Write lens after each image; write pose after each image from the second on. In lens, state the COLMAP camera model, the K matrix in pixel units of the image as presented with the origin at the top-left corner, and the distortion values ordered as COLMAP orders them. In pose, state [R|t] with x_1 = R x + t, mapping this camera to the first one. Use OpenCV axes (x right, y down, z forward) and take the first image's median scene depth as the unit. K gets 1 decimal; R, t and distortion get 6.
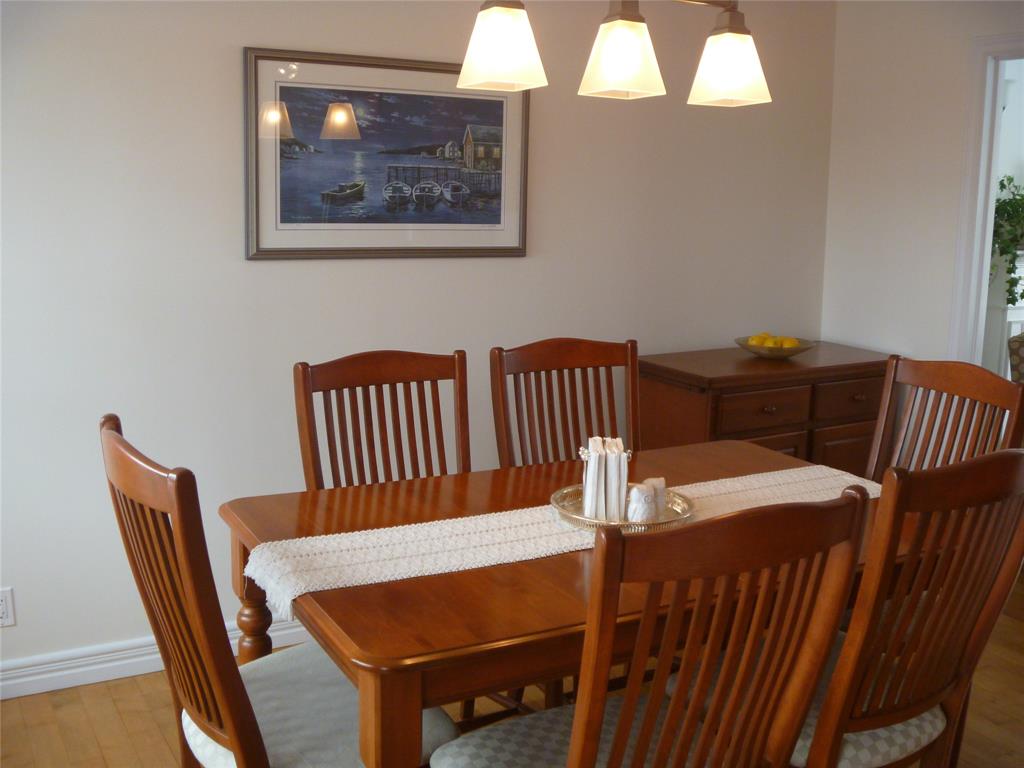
lens RADIAL K [[1074.8, 0, 514.3], [0, 1074.8, 382.6], [0, 0, 1]] dist [-0.094492, 0.000000]
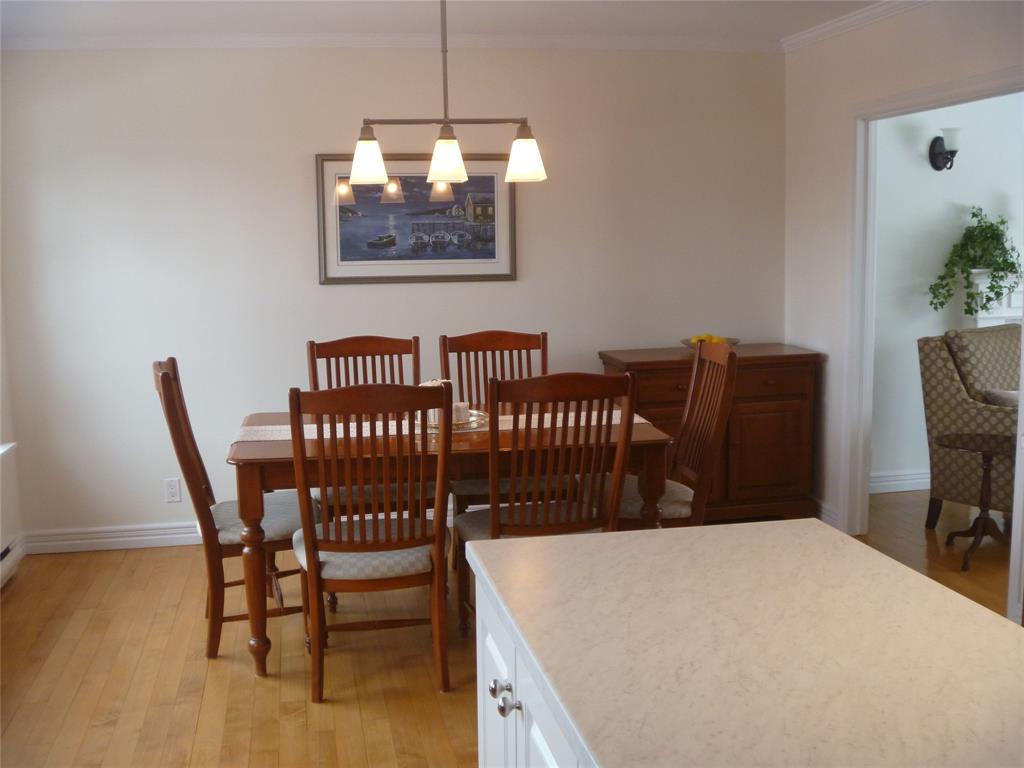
lens RADIAL K [[1074.8, 0, 510.6], [0, 1074.8, 376.9], [0, 0, 1]] dist [-0.094492, 0.000000]
pose [[0.948552, 0.007782, -0.316525, 0.507643], [-0.022219, 0.998869, -0.042027, 0.081608], [0.315840, 0.046898, 0.947653, -0.412518]]
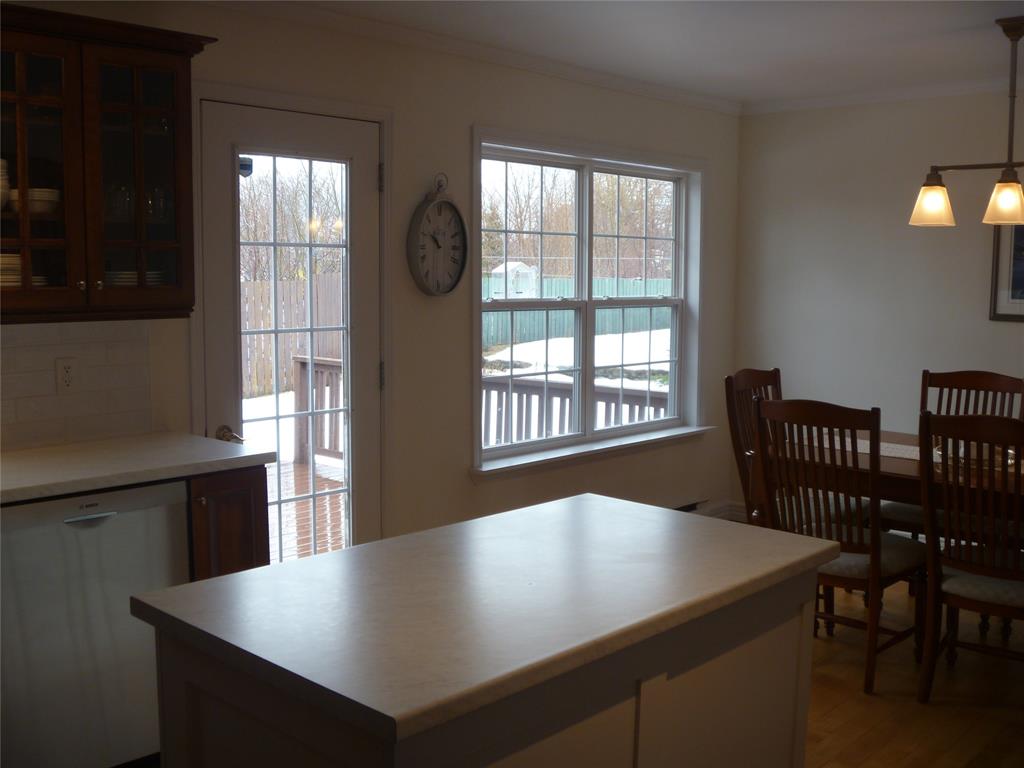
lens RADIAL K [[1074.8, 0, 512.8], [0, 1074.8, 388.0], [0, 0, 1]] dist [-0.094492, 0.000000]
pose [[0.311348, 0.090612, -0.945966, 1.024670], [-0.167284, 0.985125, 0.039305, 0.046830], [0.935456, 0.146007, 0.321875, -0.198512]]
